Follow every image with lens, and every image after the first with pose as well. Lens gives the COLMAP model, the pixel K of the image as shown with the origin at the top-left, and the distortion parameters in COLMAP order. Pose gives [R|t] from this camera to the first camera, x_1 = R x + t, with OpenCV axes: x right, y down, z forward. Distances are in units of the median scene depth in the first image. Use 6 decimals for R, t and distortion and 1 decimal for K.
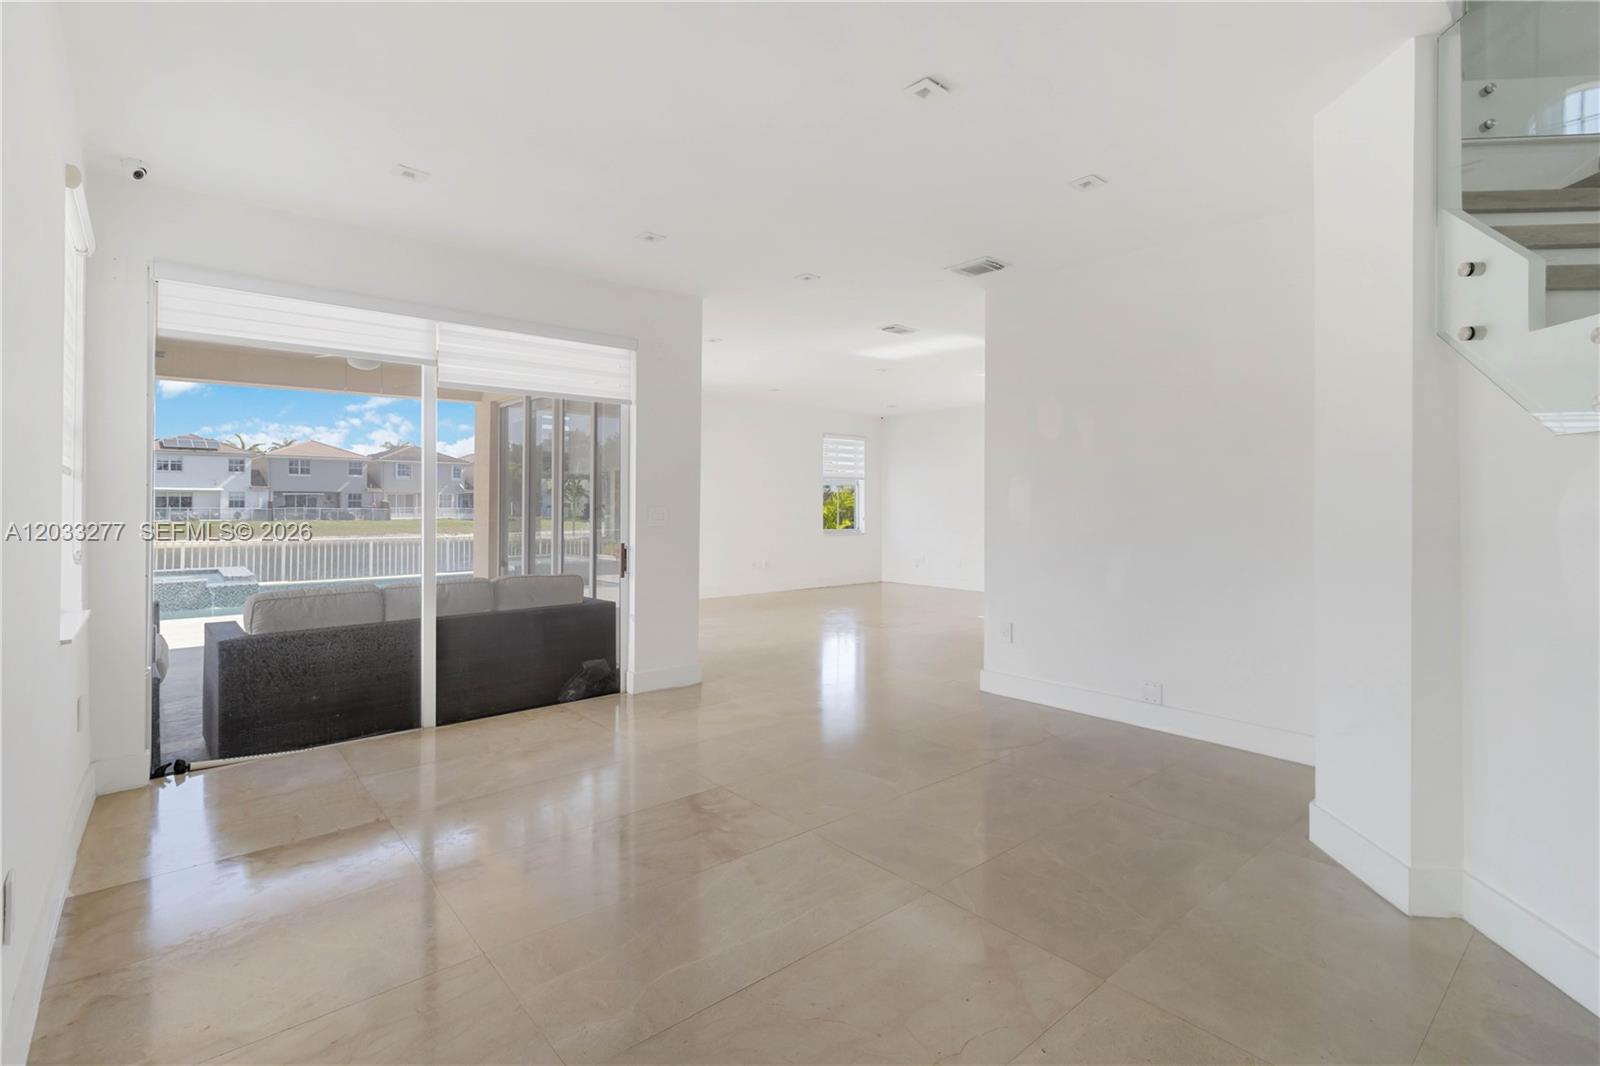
lens RADIAL K [[738.9, 0, 810.0], [0, 738.9, 500.7], [0, 0, 1]] dist [0.003282, -0.000248]
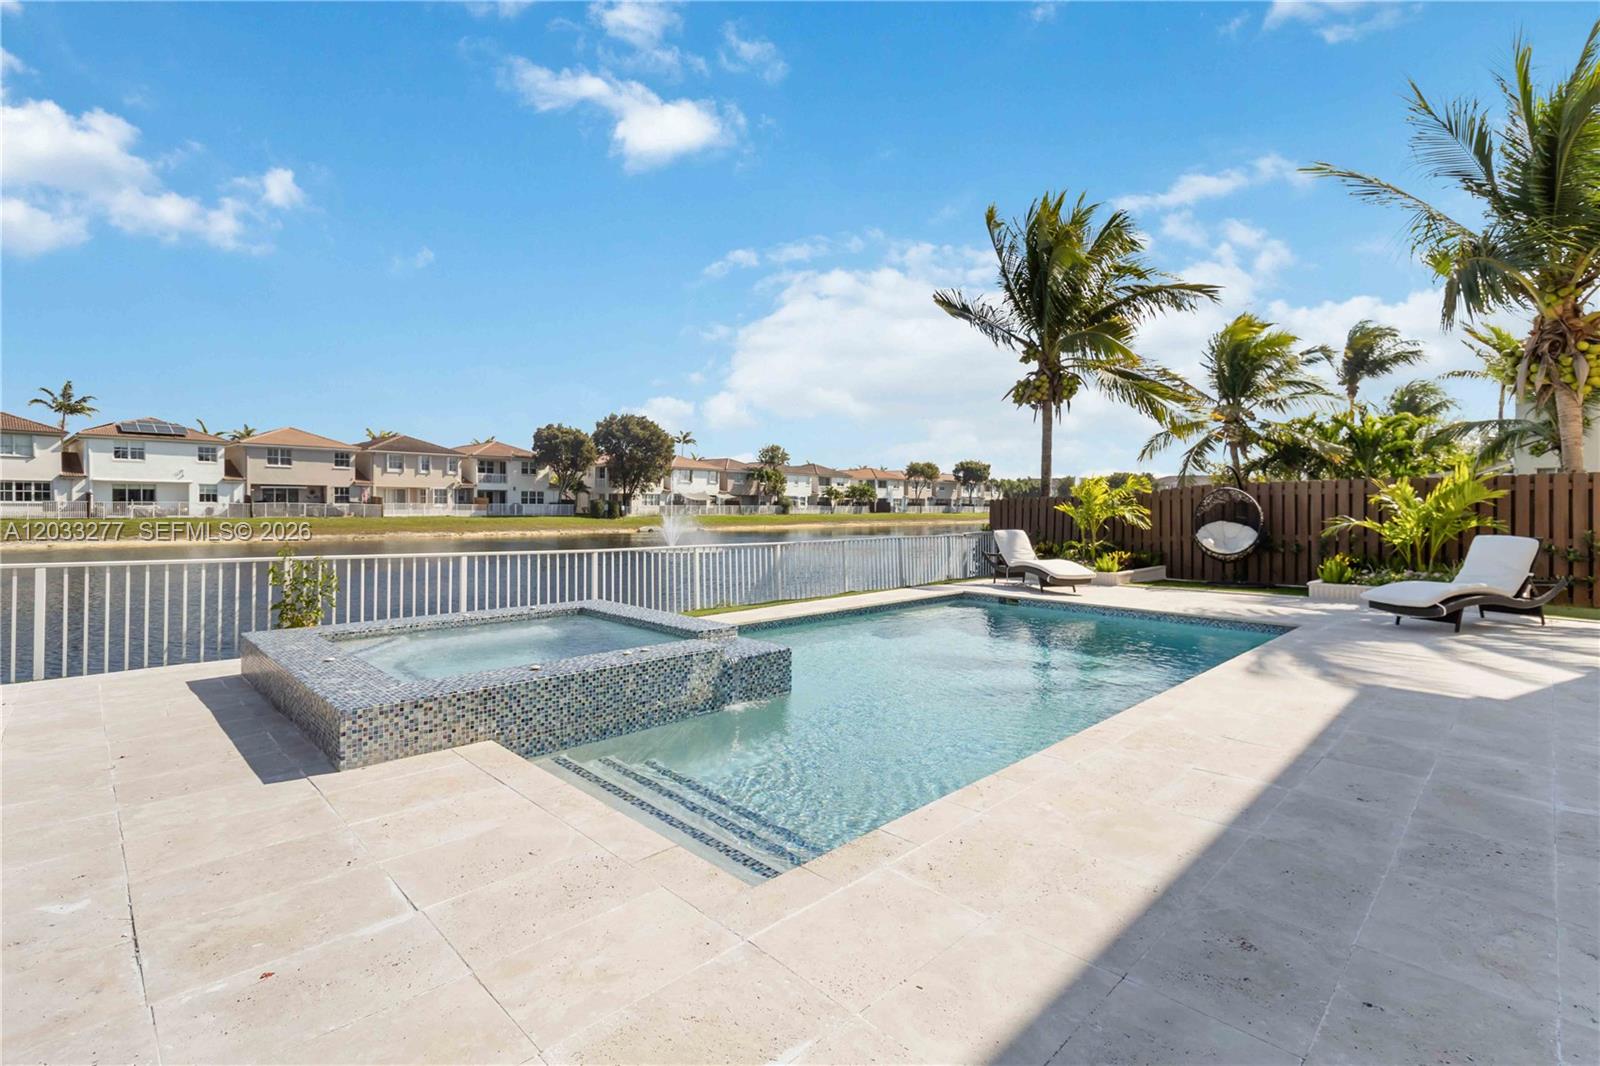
lens RADIAL K [[738.9, 0, 810.0], [0, 738.9, 500.7], [0, 0, 1]] dist [0.003282, -0.000248]
pose [[0.998427, 0.004565, 0.055887, -0.115436], [-0.004583, 0.999989, 0.000185, 0.004351], [-0.055886, -0.000441, 0.998437, 0.088745]]
